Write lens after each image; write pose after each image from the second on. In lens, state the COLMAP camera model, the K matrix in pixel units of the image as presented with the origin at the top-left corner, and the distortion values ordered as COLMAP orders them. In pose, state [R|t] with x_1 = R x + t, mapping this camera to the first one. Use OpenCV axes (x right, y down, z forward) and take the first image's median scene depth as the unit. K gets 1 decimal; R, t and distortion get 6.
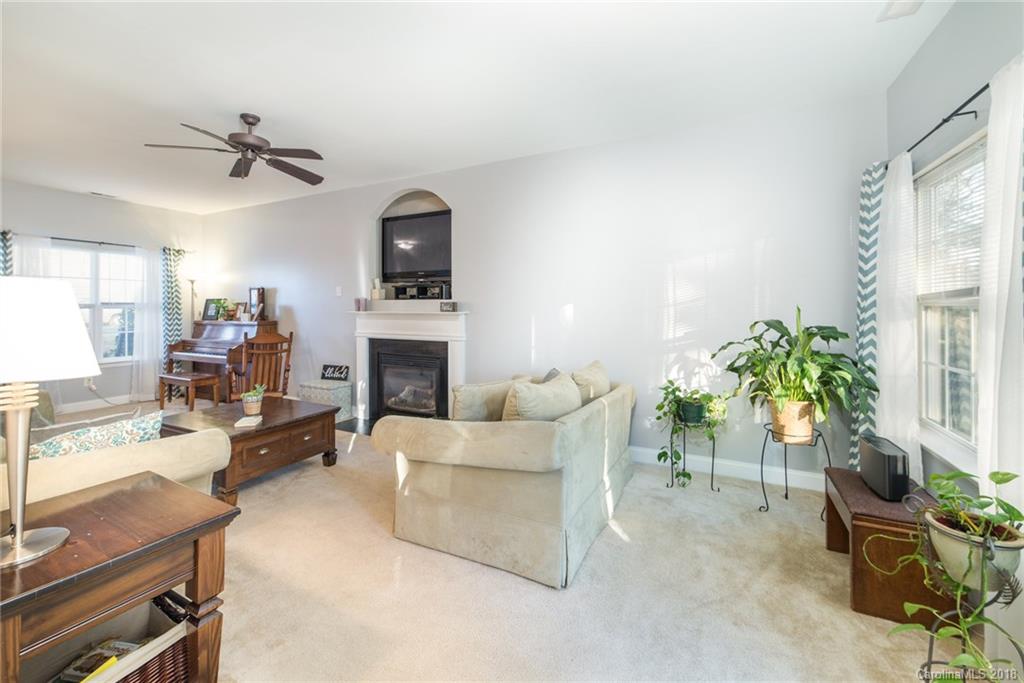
lens RADIAL K [[410.3, 0, 512.2], [0, 410.3, 308.9], [0, 0, 1]] dist [0.000351, 0.000028]
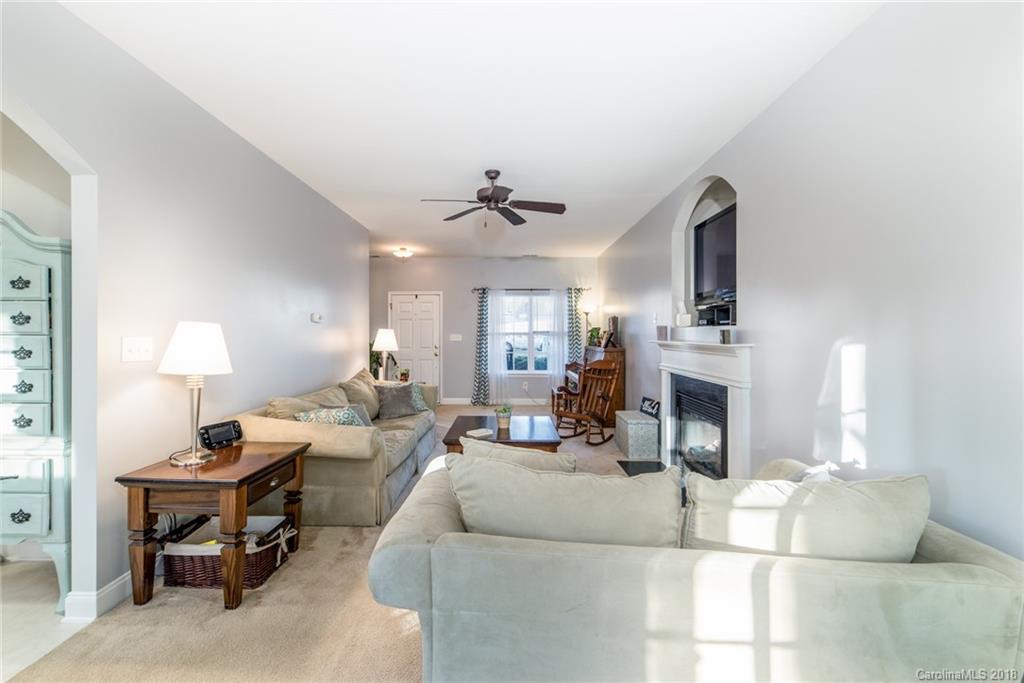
lens RADIAL K [[412.6, 0, 512.0], [0, 412.6, 341.5], [0, 0, 1]] dist [0.000129, 0.000001]
pose [[0.435886, 0.018804, -0.899805, 0.265129], [-0.006476, 0.999821, 0.017757, -0.005366], [0.899978, -0.001913, 0.435930, 0.320406]]
